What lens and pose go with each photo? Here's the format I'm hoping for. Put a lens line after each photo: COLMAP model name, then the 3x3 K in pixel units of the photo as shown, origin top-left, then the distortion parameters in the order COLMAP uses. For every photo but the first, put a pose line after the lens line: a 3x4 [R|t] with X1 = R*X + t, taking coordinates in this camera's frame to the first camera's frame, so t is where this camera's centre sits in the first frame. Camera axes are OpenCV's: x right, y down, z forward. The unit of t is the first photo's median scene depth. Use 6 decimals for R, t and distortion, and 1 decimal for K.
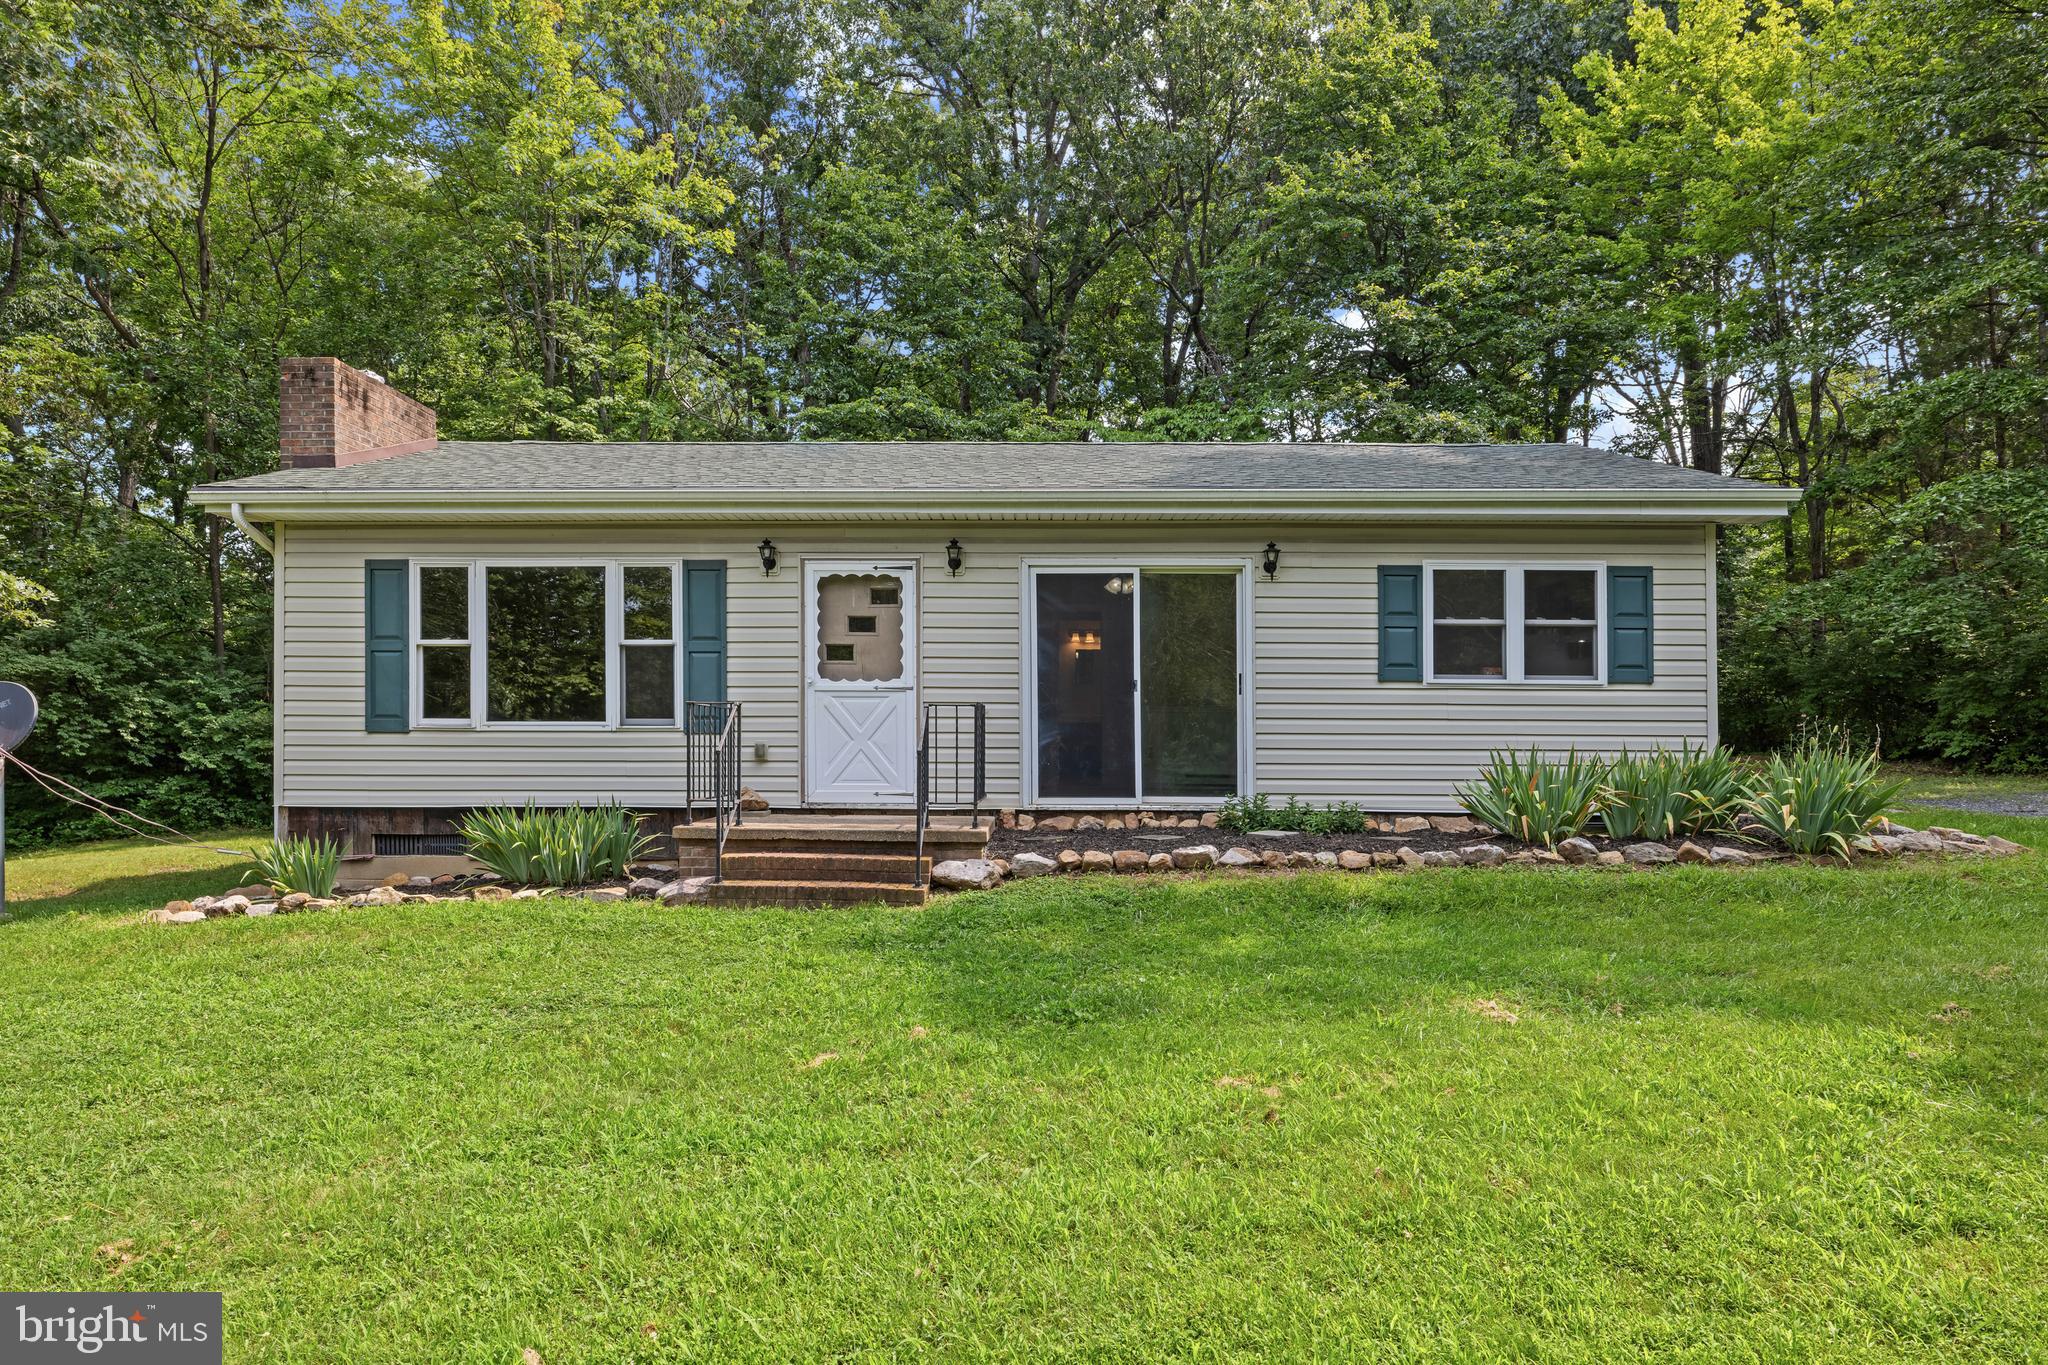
lens RADIAL K [[1217.3, 0, 1021.4], [0, 1217.3, 737.3], [0, 0, 1]] dist [0.001472, -0.000358]
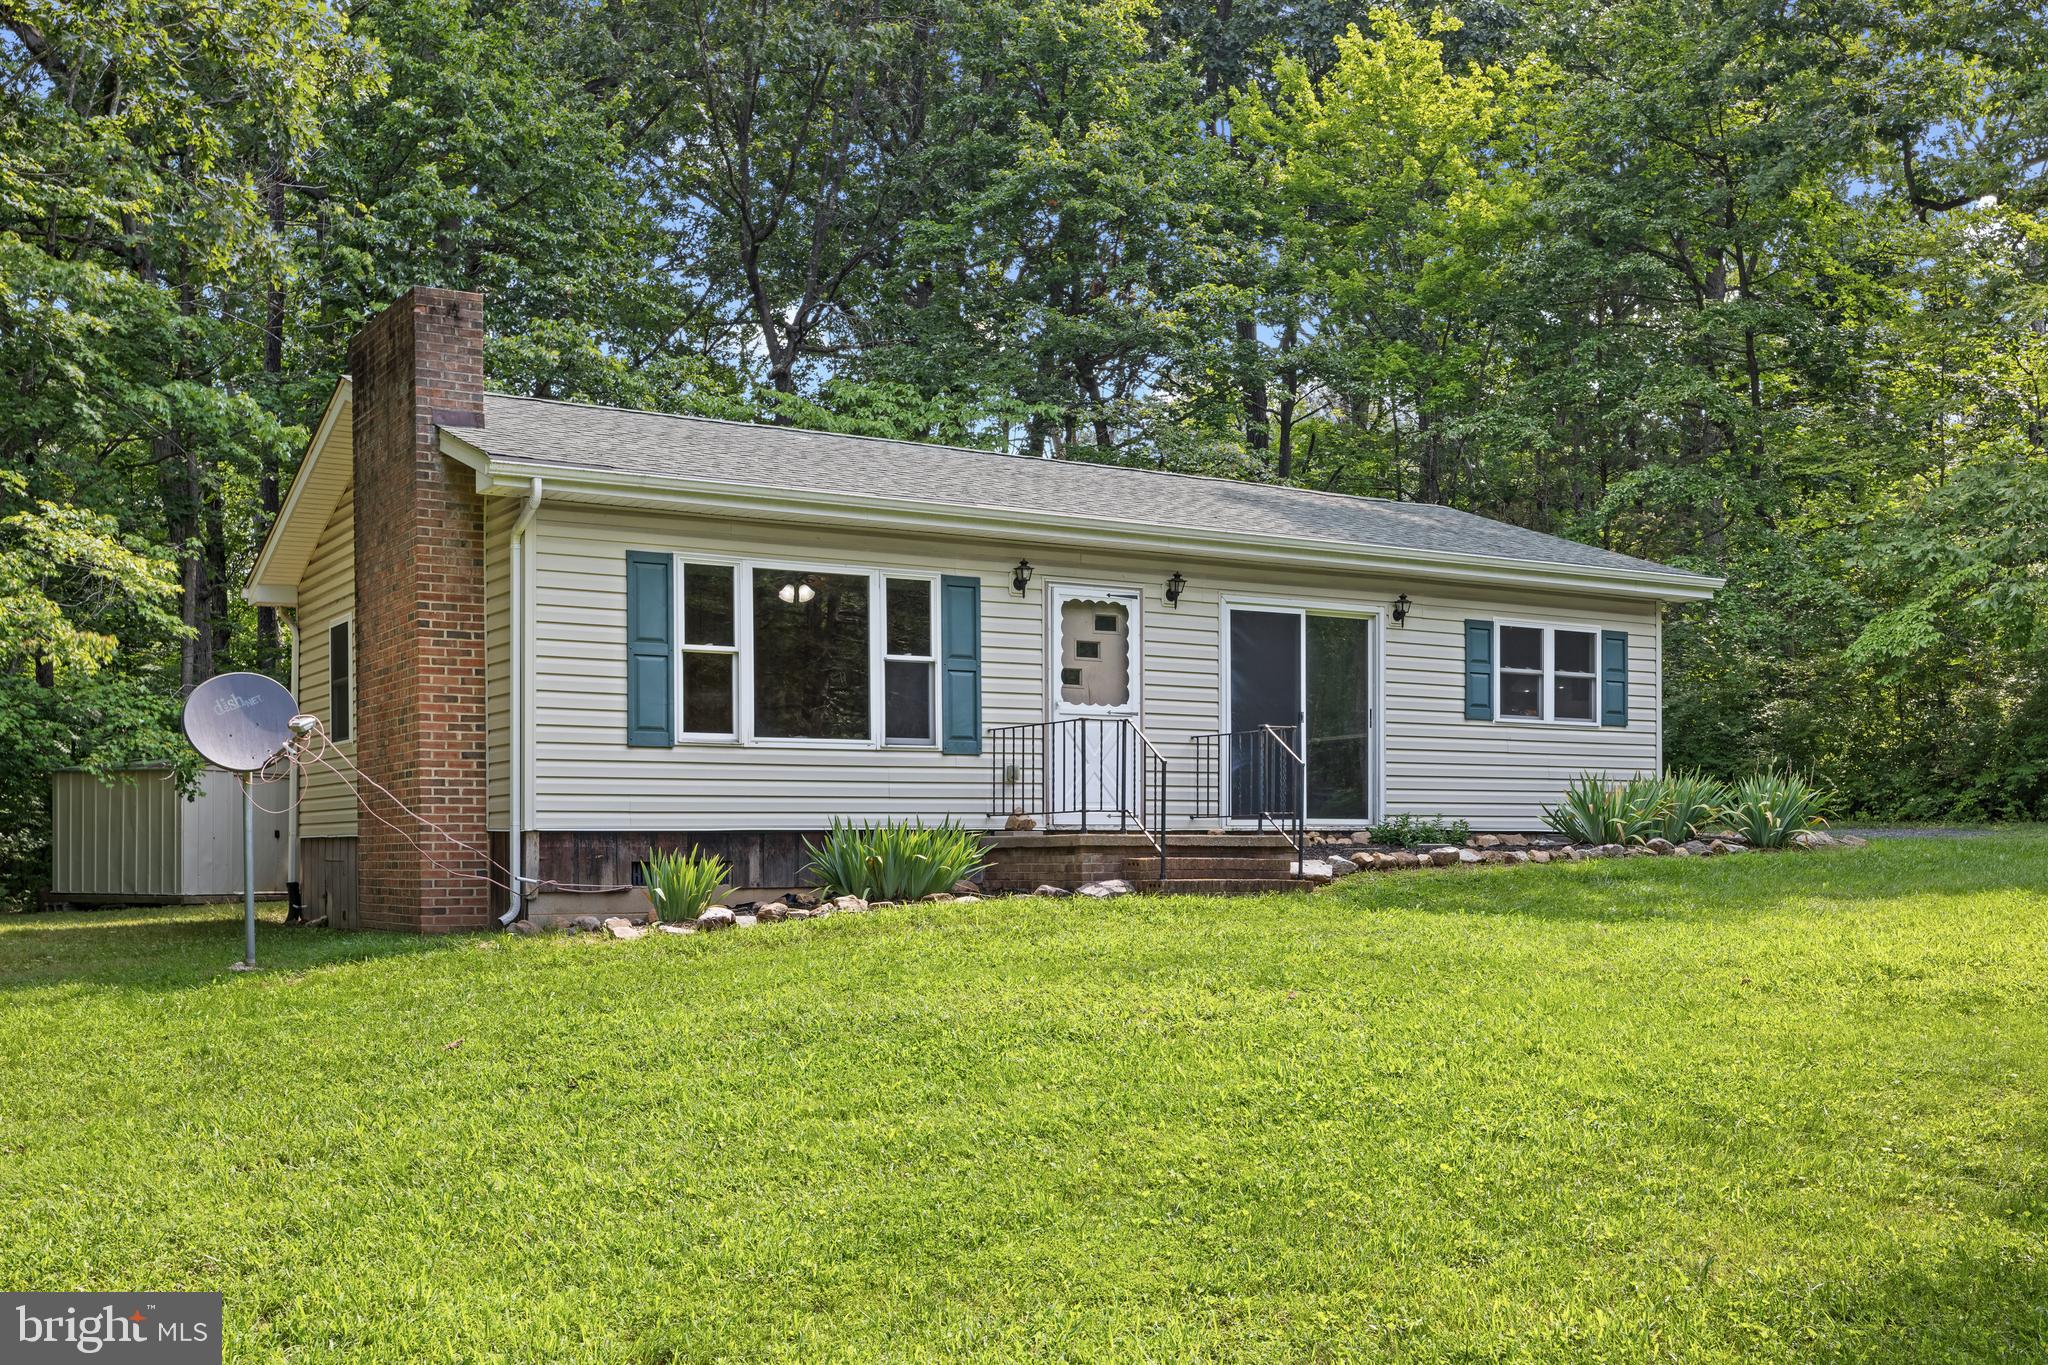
lens RADIAL K [[2008.2, 0, 1052.6], [0, 2008.2, 912.2], [0, 0, 1]] dist [0.000367, -0.002077]
pose [[0.836168, -0.025970, 0.547858, -1.092496], [0.008345, 0.999365, 0.034637, 0.068929], [-0.548409, -0.024390, 0.835854, -0.395665]]
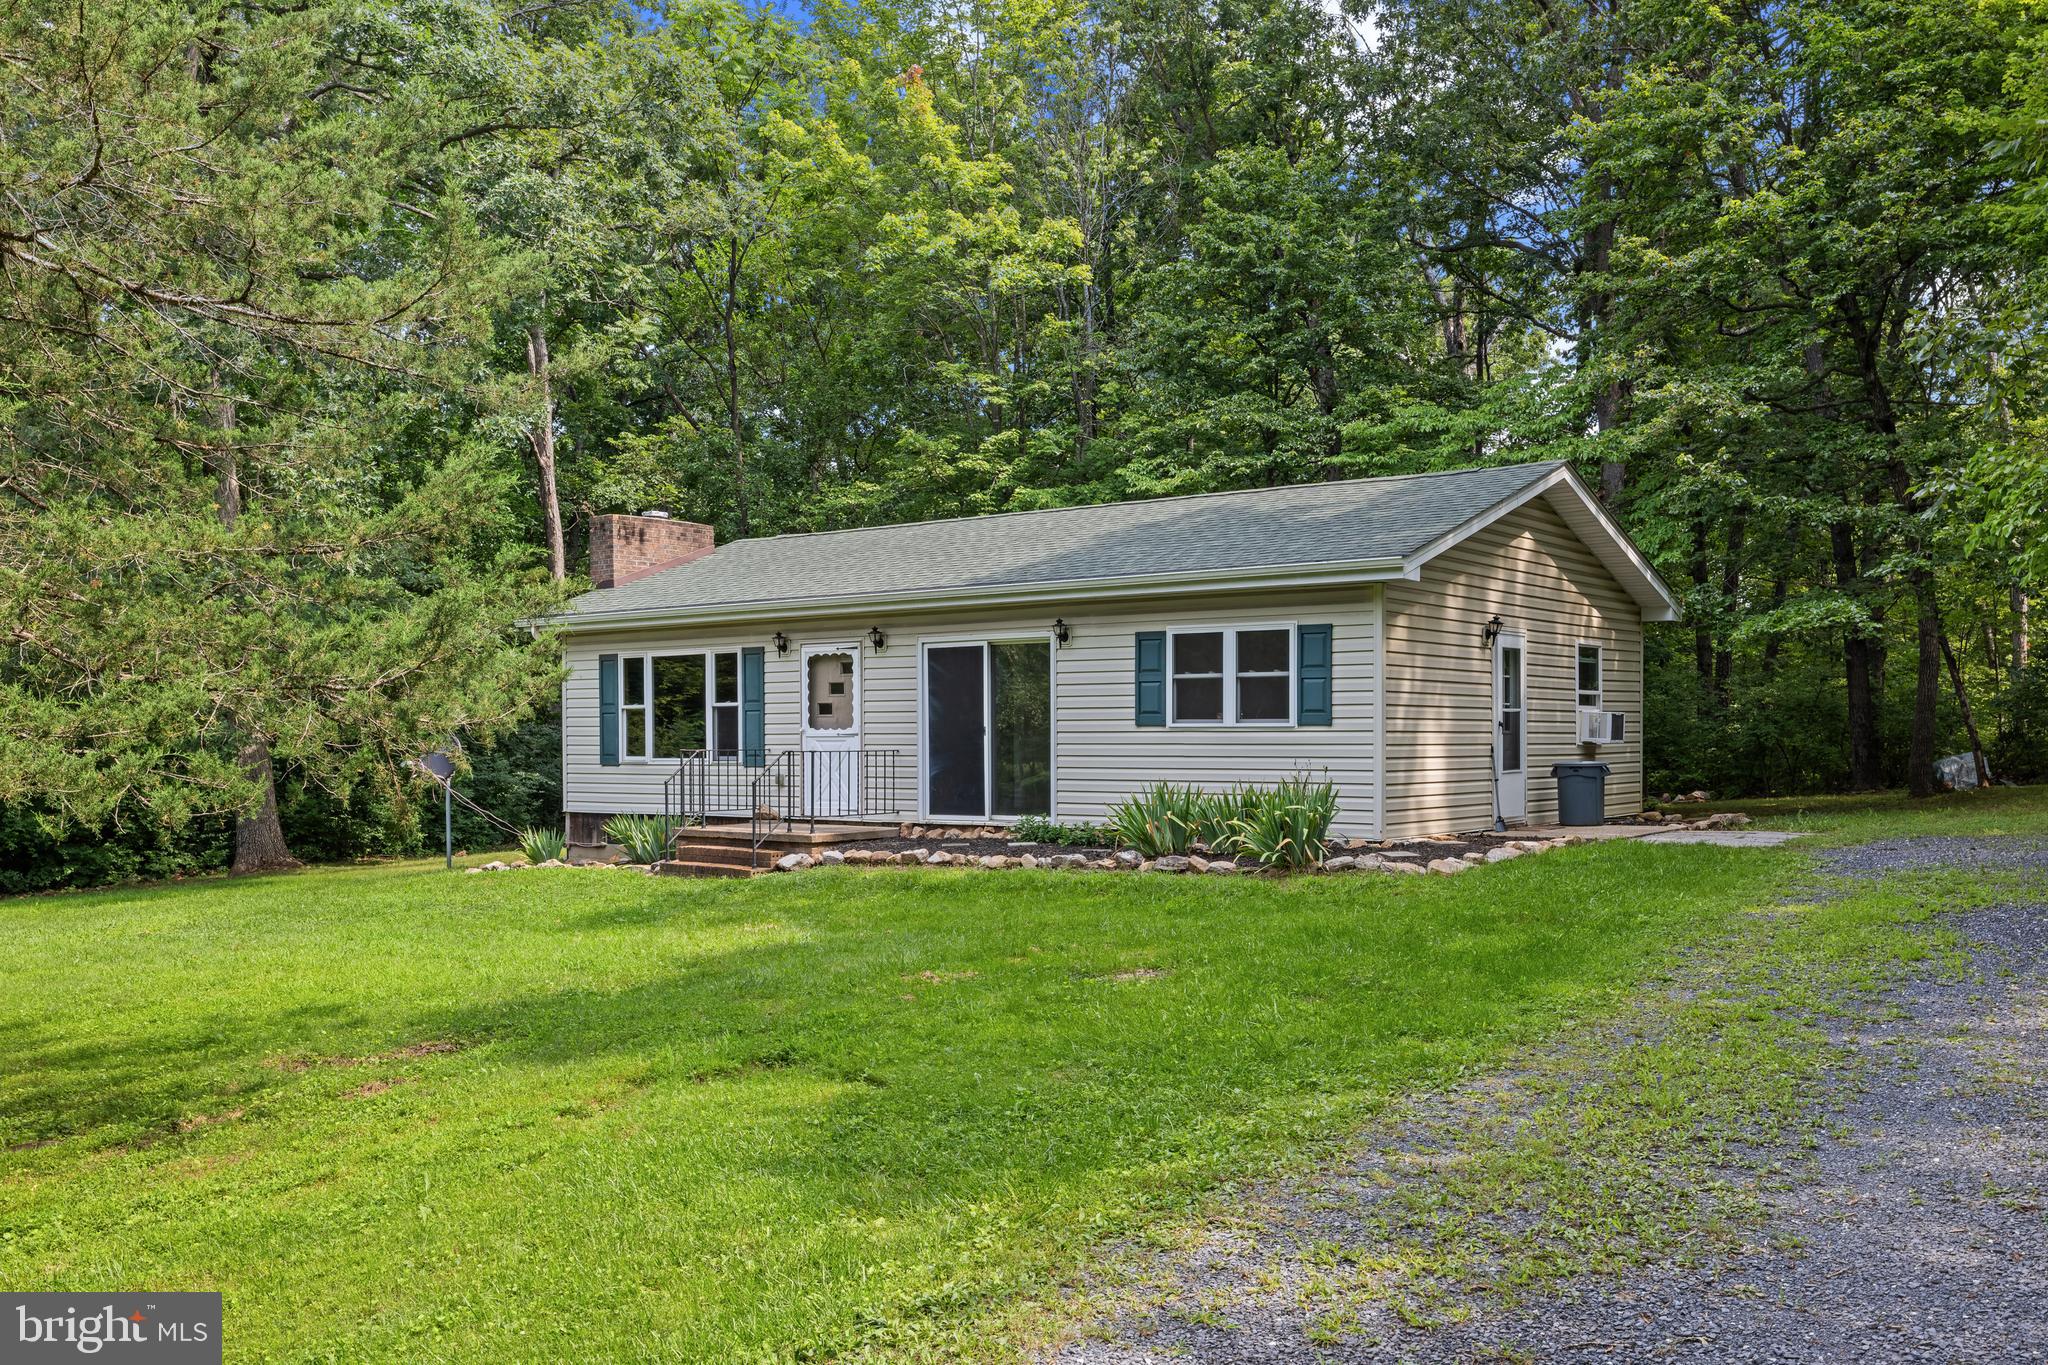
lens RADIAL K [[1813.8, 0, 1019.6], [0, 1813.8, 741.8], [0, 0, 1]] dist [0.003560, -0.000120]
pose [[0.802315, -0.006106, -0.596869, 1.294139], [0.009935, 0.999946, 0.003126, -0.036308], [0.596818, -0.008438, 0.802333, -0.551949]]
